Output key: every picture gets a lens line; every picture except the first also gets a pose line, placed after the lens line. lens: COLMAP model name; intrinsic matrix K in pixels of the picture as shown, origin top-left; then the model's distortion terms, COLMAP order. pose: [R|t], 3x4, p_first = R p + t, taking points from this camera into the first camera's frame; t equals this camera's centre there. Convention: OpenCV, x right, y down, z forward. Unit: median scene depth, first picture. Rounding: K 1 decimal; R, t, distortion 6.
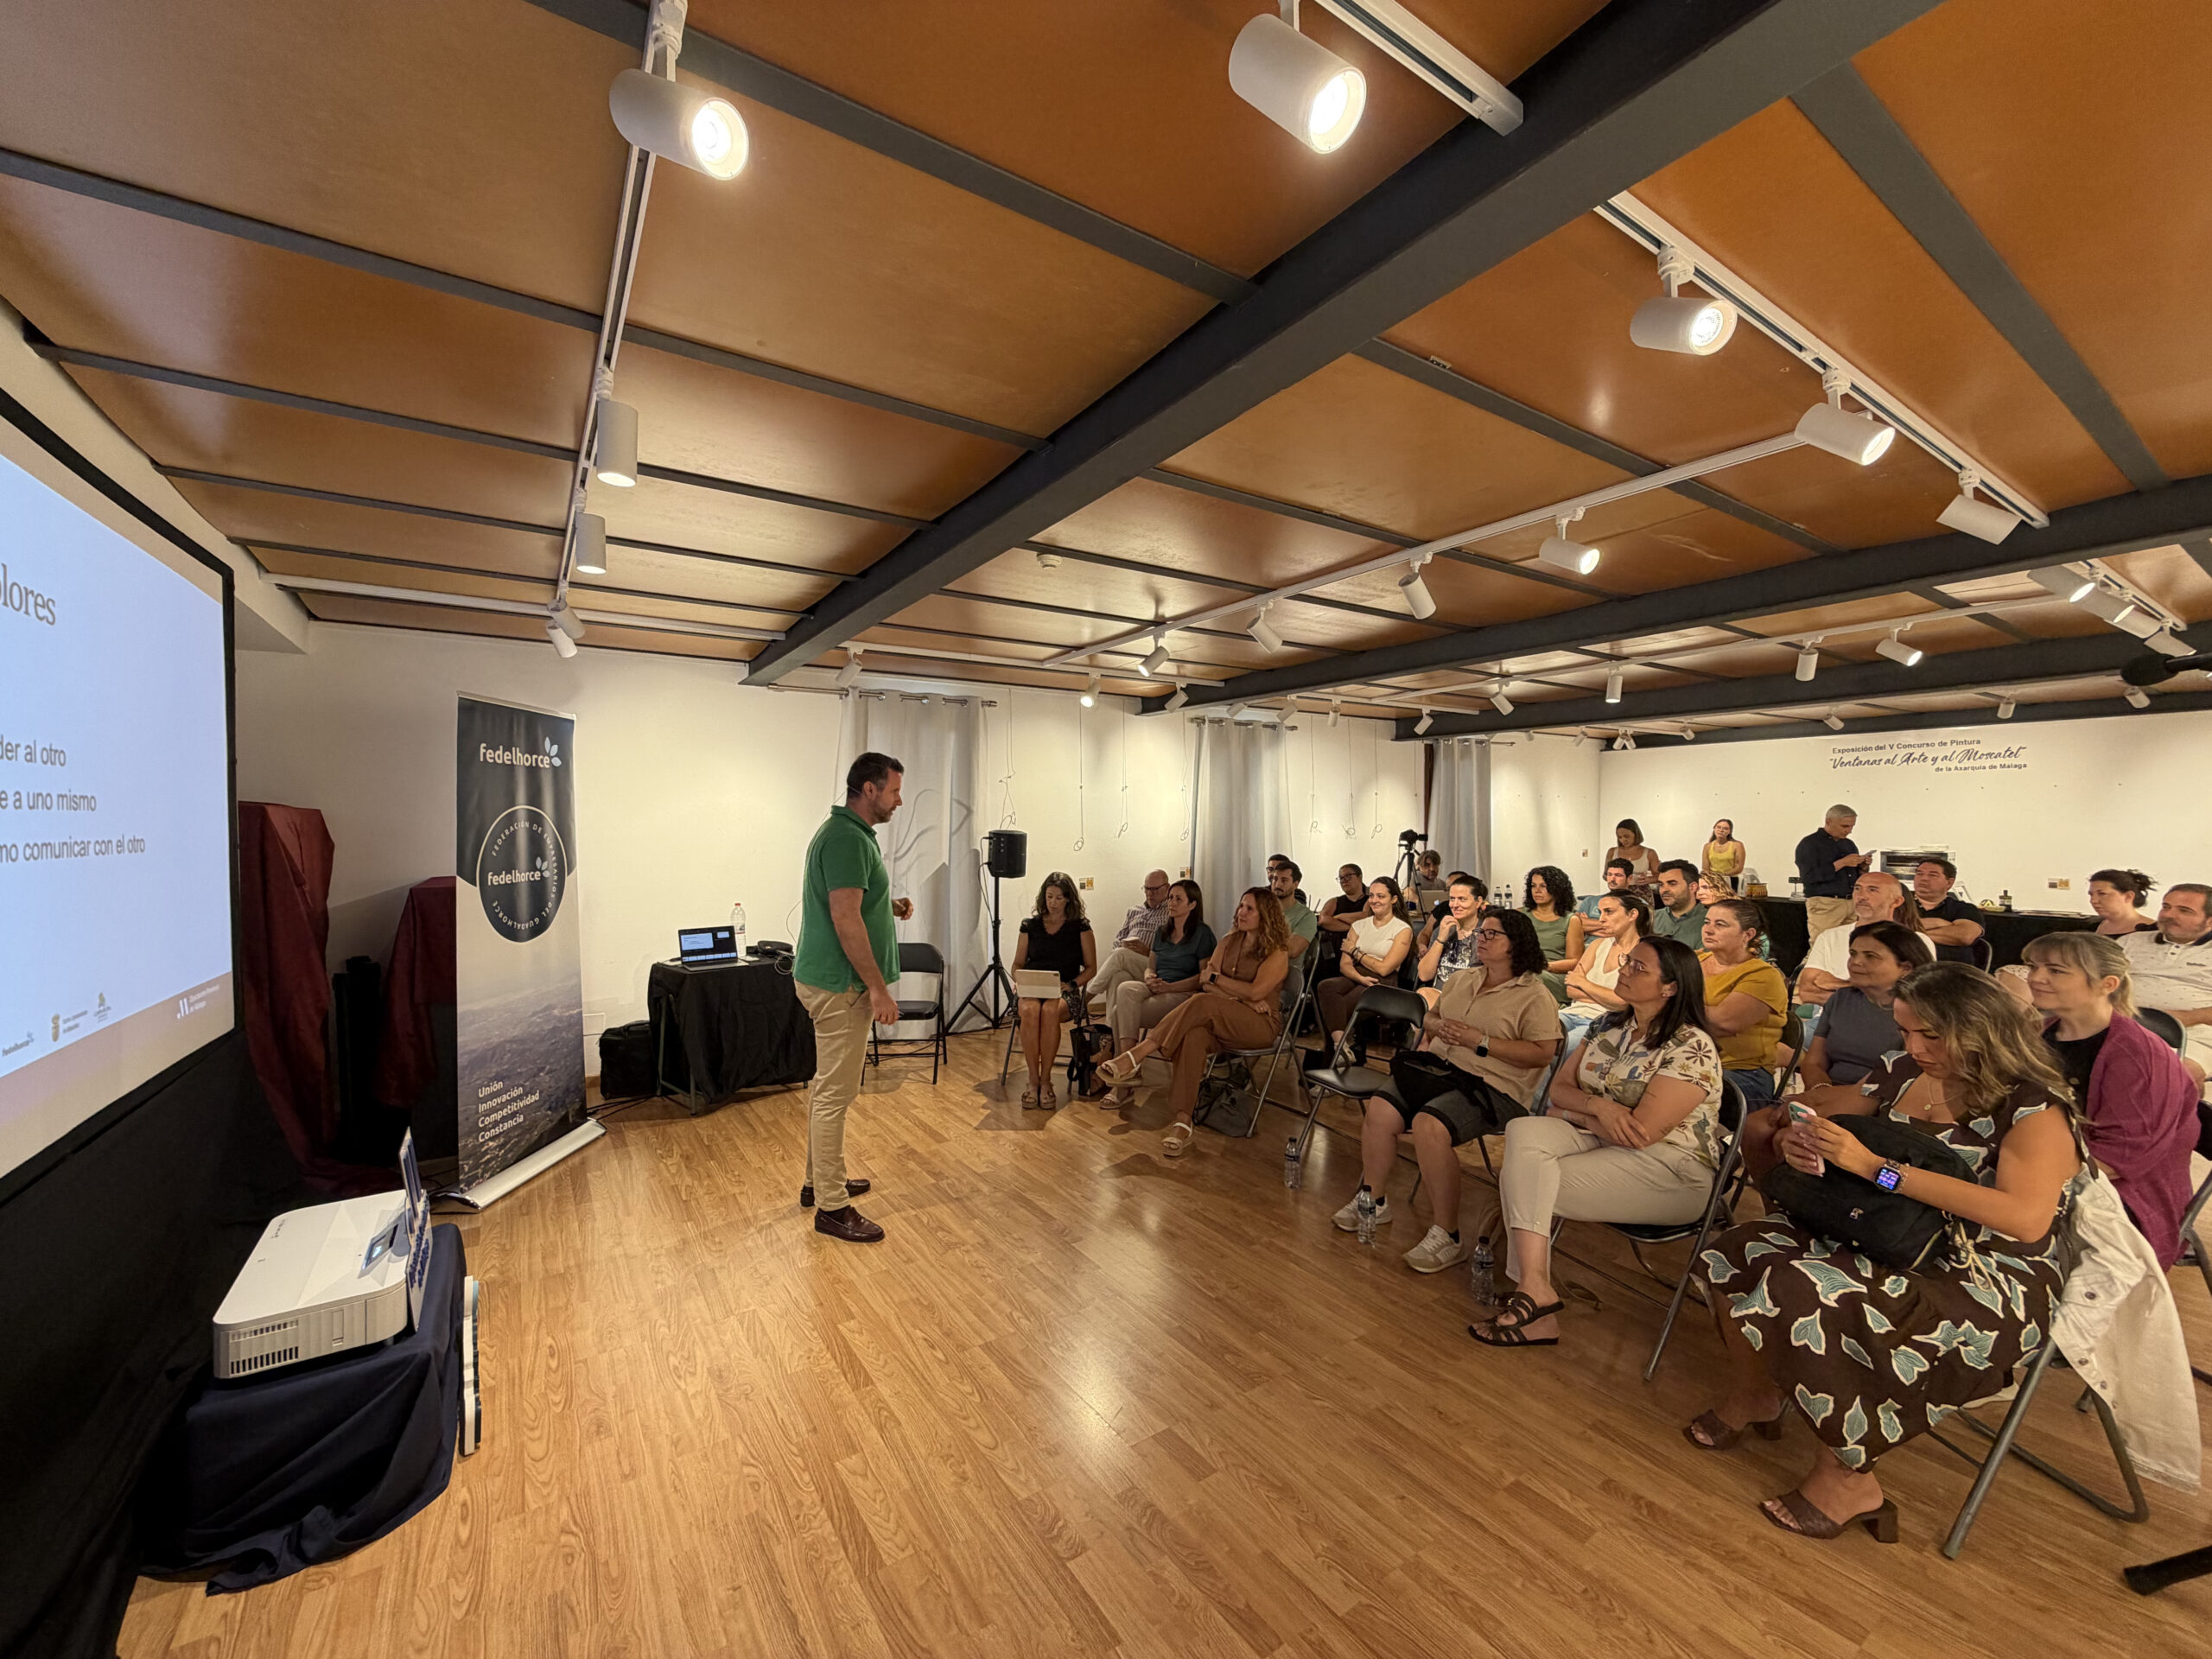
lens RADIAL K [[881.2, 0, 1105.6], [0, 881.2, 831.0], [0, 0, 1]] dist [0.002041, 0.000099]
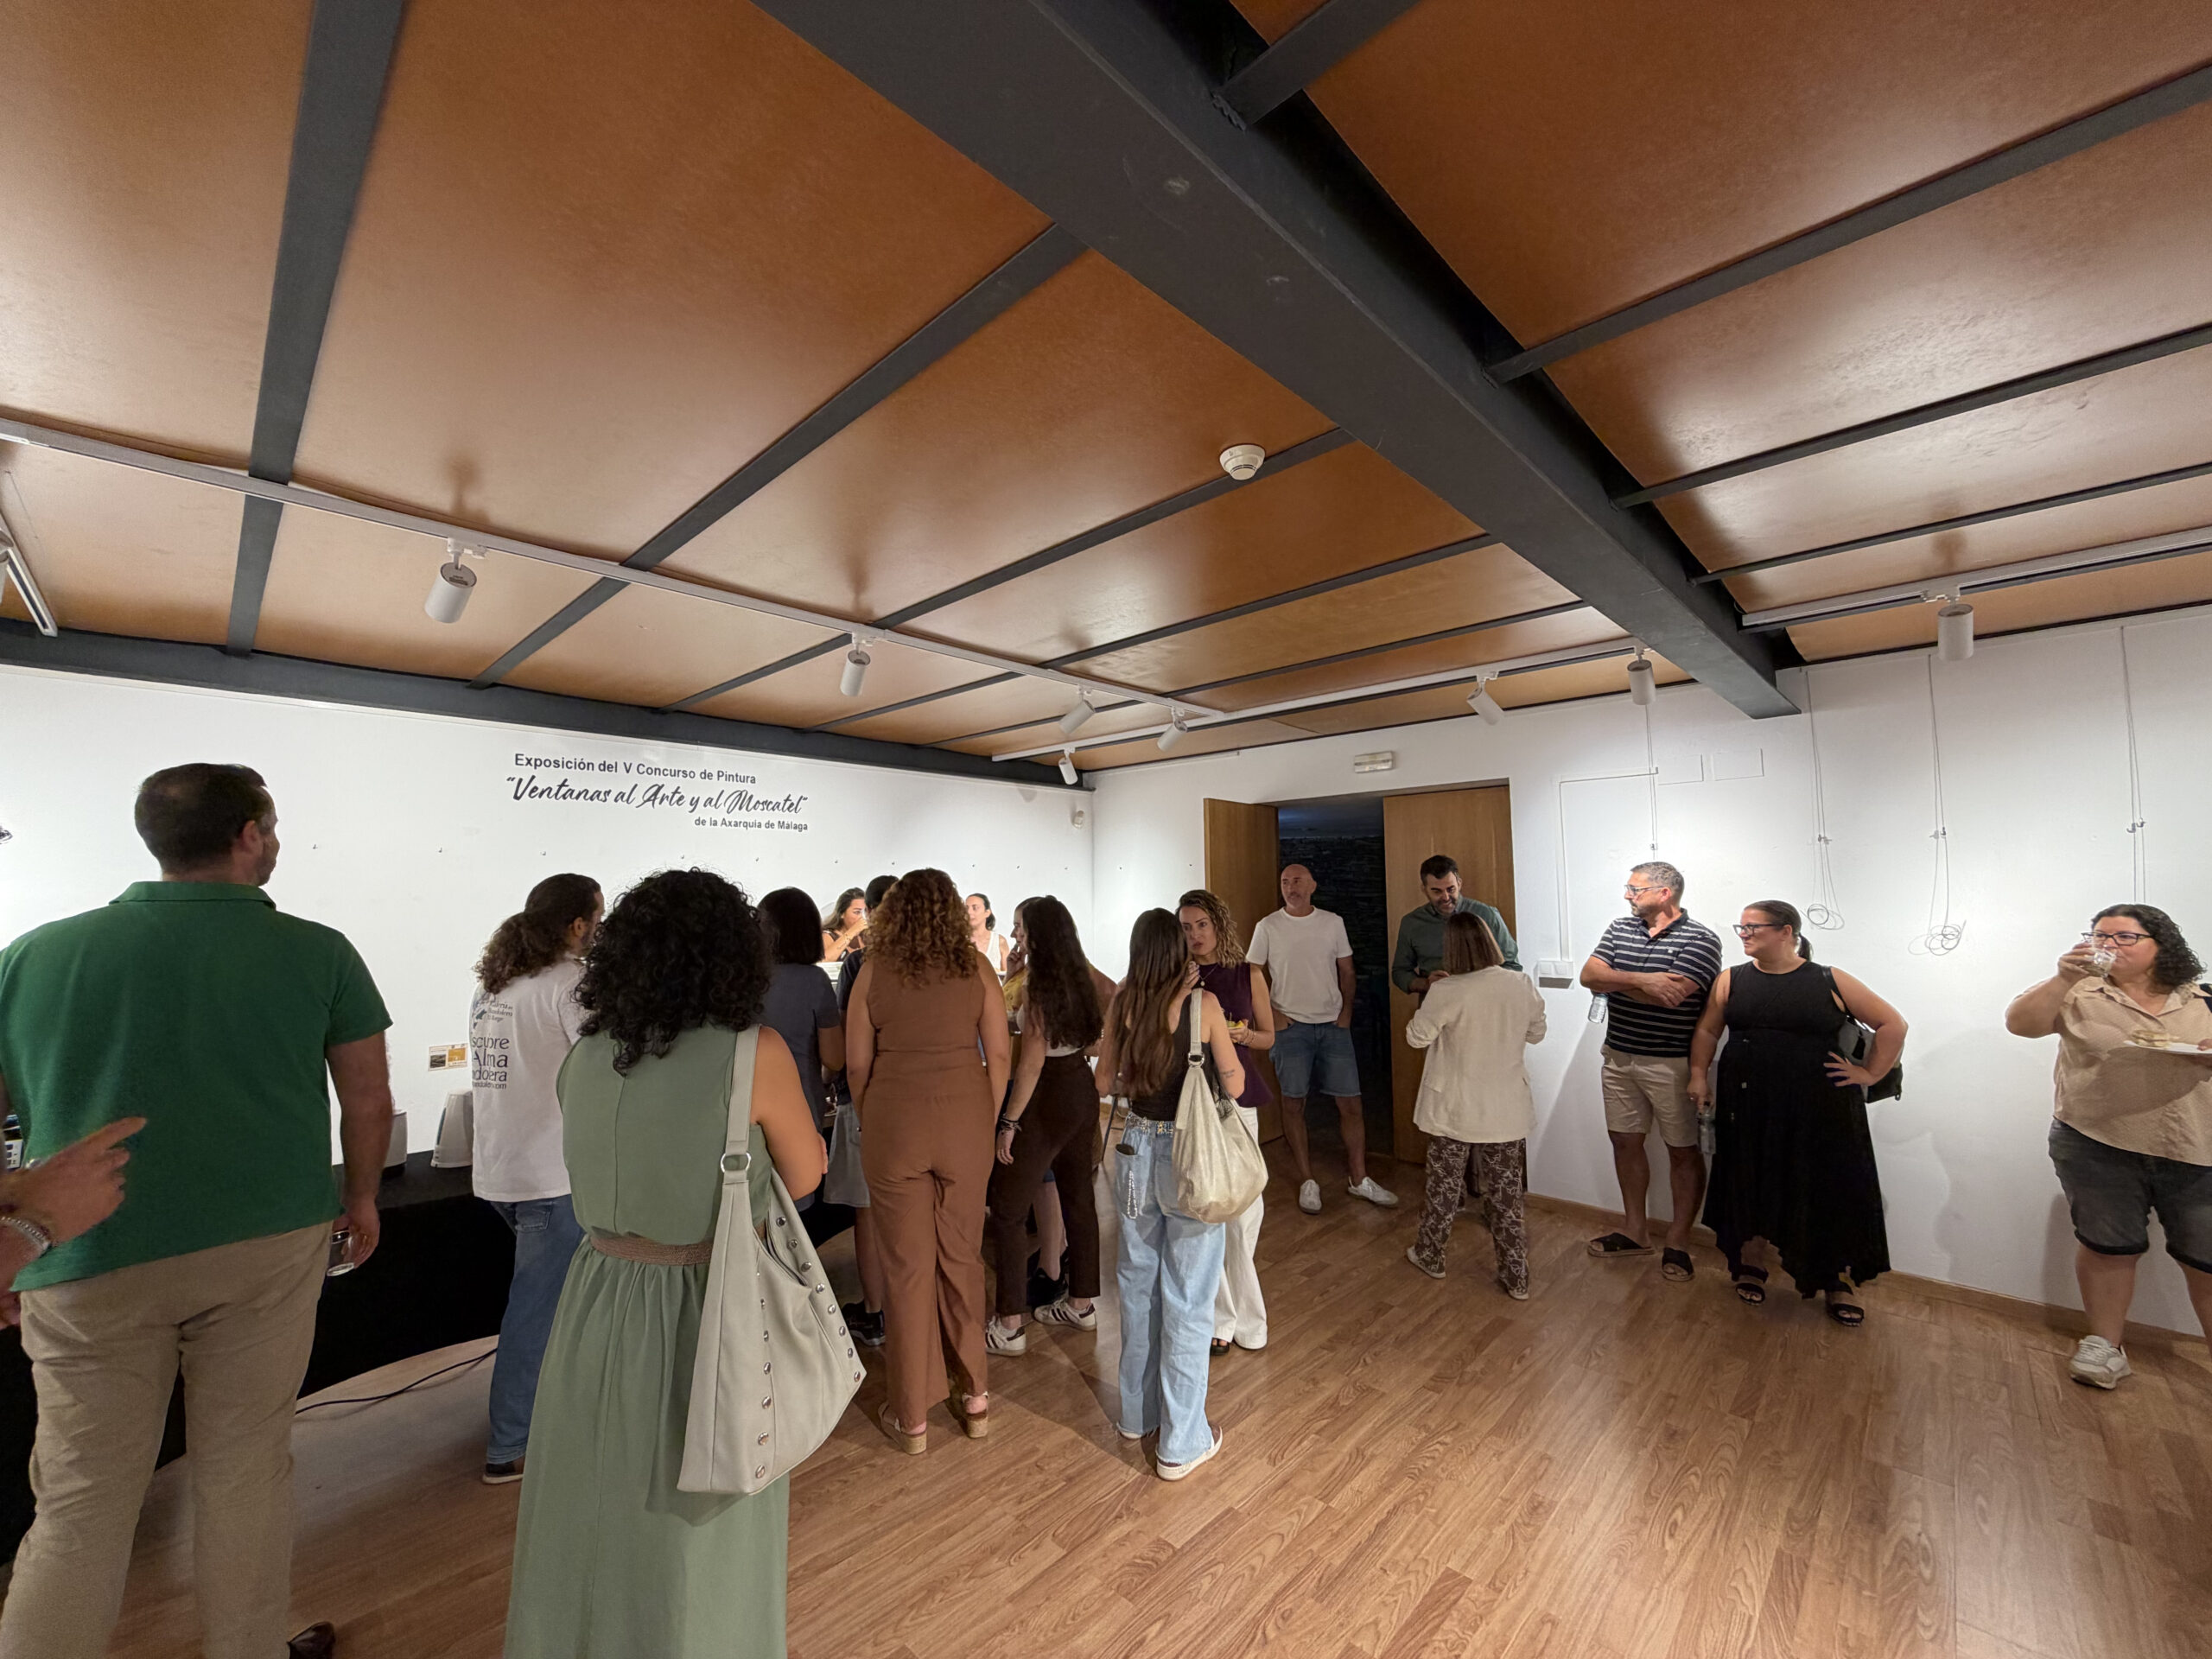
lens RADIAL K [[881.2, 0, 1103.7], [0, 881.2, 827.6], [0, 0, 1]] dist [0.002041, 0.000099]
pose [[-0.201799, 0.081824, 0.976003, 0.368416], [0.013169, 0.996641, -0.080831, -0.019341], [-0.979338, -0.003459, -0.202199, 0.862187]]
